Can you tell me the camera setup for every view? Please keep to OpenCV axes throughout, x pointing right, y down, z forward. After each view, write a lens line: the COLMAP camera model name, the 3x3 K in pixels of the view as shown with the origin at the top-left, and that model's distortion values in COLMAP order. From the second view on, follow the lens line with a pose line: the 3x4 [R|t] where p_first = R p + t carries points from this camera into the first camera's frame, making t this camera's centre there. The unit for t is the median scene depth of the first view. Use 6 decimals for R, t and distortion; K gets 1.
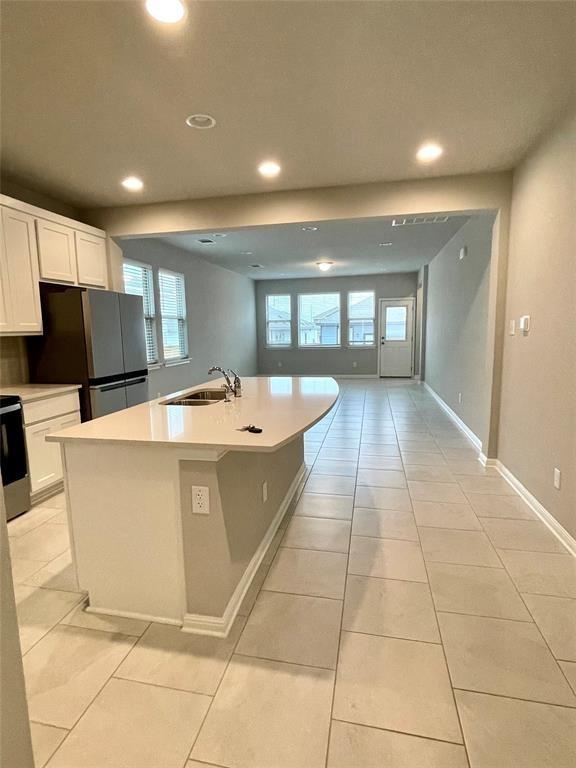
lens RADIAL K [[398.8, 0, 277.8], [0, 398.8, 387.6], [0, 0, 1]] dist [-0.000758, 0.000631]
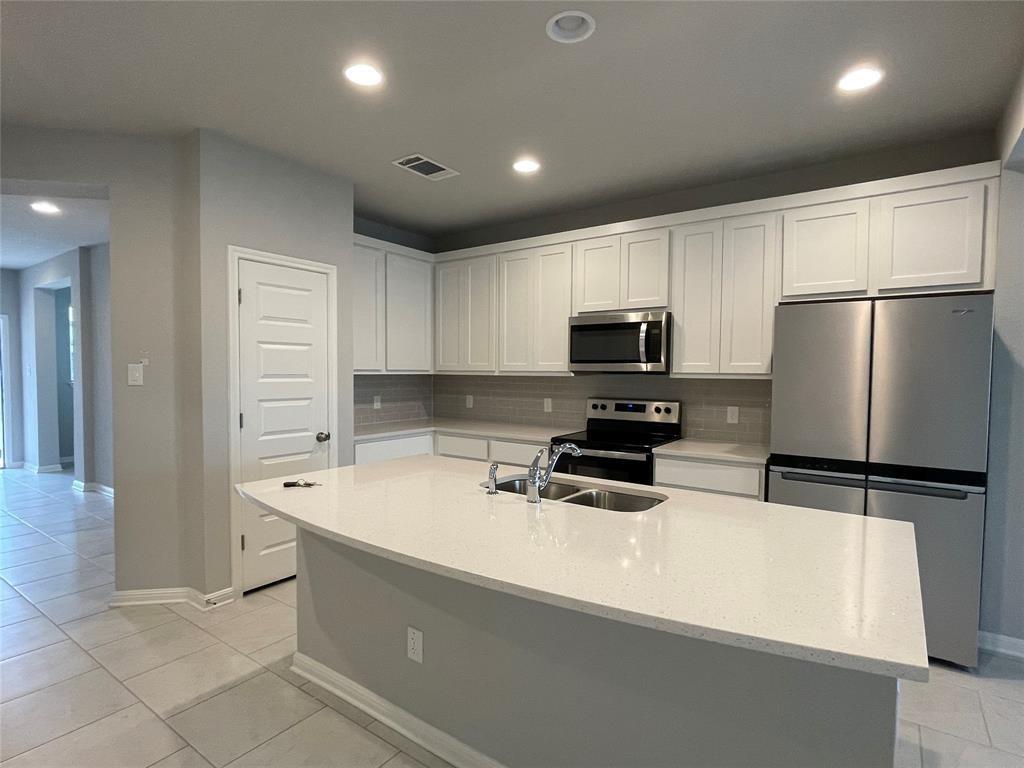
lens RADIAL K [[531.7, 0, 514.6], [0, 531.7, 395.6], [0, 0, 1]] dist [-0.000758, 0.000631]
pose [[-0.374602, 0.059987, -0.925243, 0.380736], [-0.137397, 0.983296, 0.119378, -0.135067], [0.916949, 0.171845, -0.360103, 0.821902]]
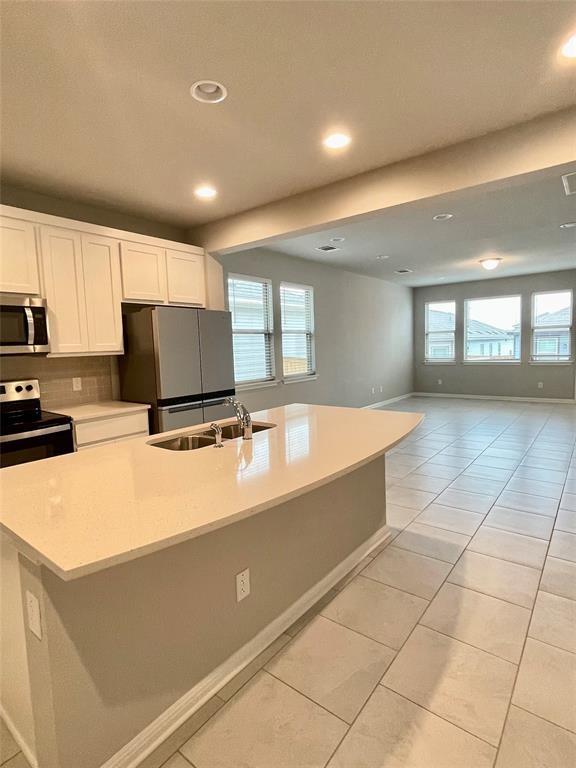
lens RADIAL K [[398.8, 0, 285.2], [0, 398.8, 381.7], [0, 0, 1]] dist [-0.000758, 0.000631]
pose [[0.905801, 0.028978, -0.422712, 0.190790], [-0.047383, 0.998328, -0.033094, -0.042581], [0.421046, 0.050006, 0.905660, 0.227816]]
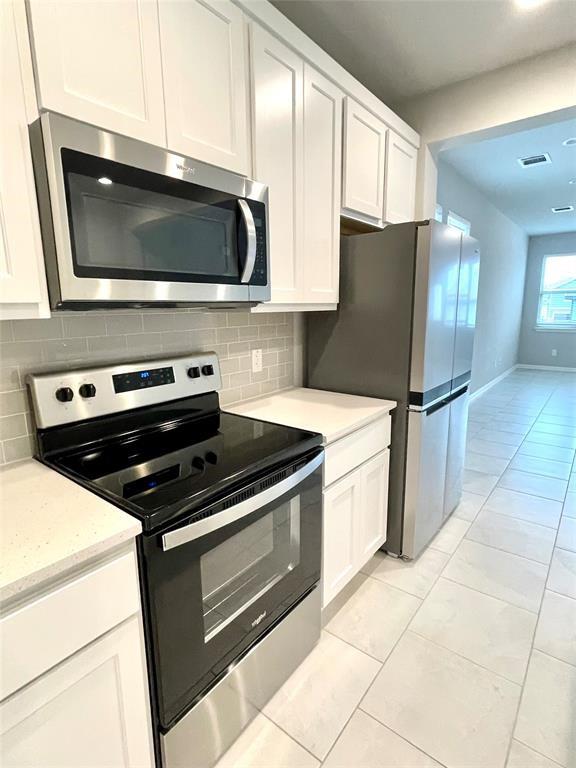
lens RADIAL K [[398.8, 0, 280.1], [0, 398.8, 381.6], [0, 0, 1]] dist [-0.000758, 0.000631]
pose [[0.897098, 0.089214, -0.432731, -0.357308], [-0.068671, 0.995654, 0.062907, -0.052240], [0.436463, -0.026718, 0.899326, 0.390945]]
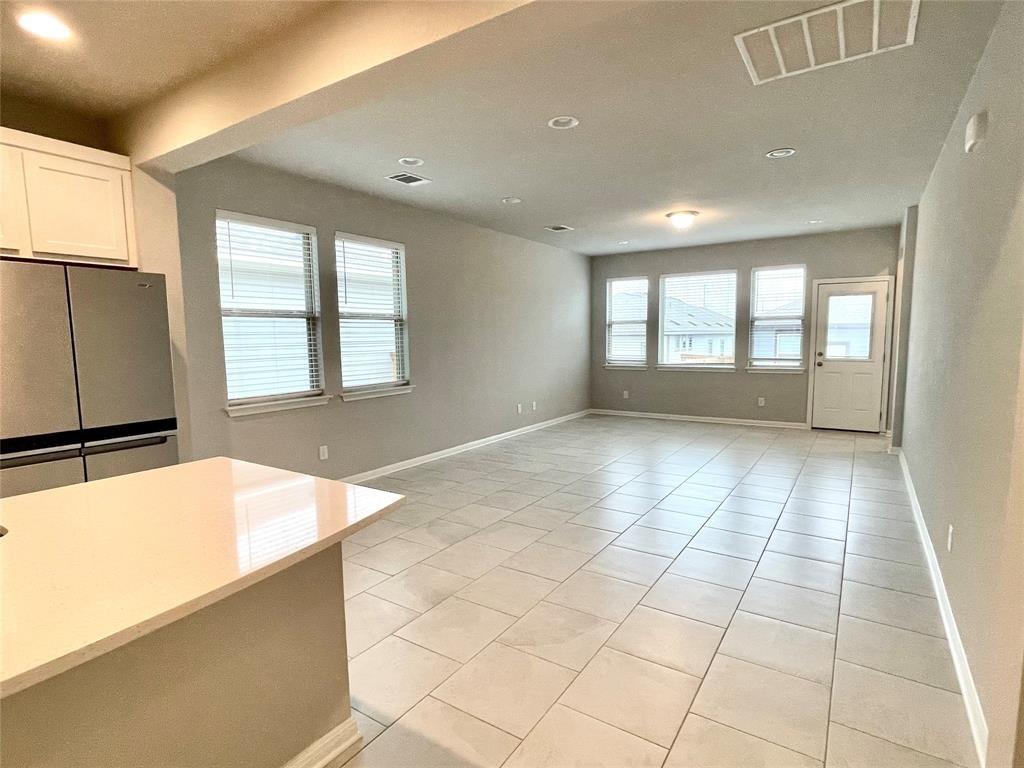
lens RADIAL K [[531.7, 0, 509.9], [0, 531.7, 389.5], [0, 0, 1]] dist [-0.000758, 0.000631]
pose [[0.937897, 0.043315, -0.344198, 0.331941], [-0.056571, 0.997990, -0.028557, -0.096642], [0.342269, 0.046255, 0.938463, 0.565246]]
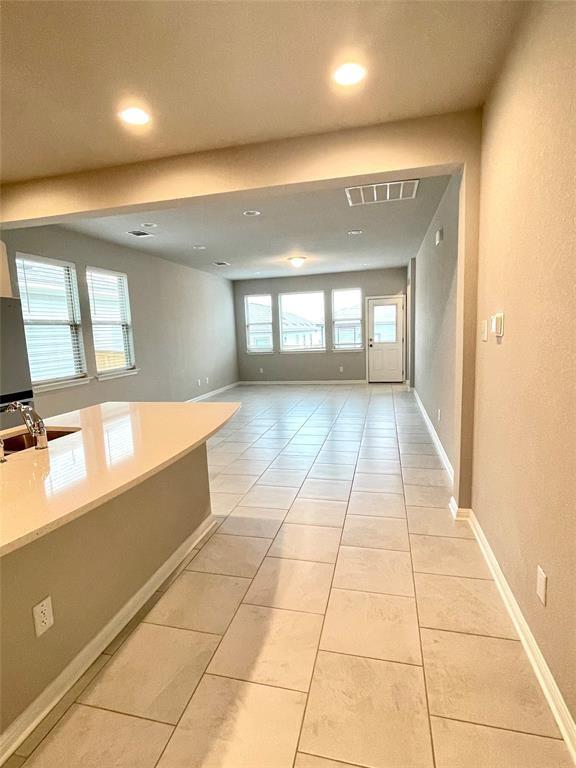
lens RADIAL K [[398.8, 0, 281.6], [0, 398.8, 385.3], [0, 0, 1]] dist [-0.000758, 0.000631]
pose [[0.999587, -0.017370, -0.022912, 0.208526], [0.017170, 0.999813, -0.008859, -0.044984], [0.023061, 0.008462, 0.999698, 0.239489]]
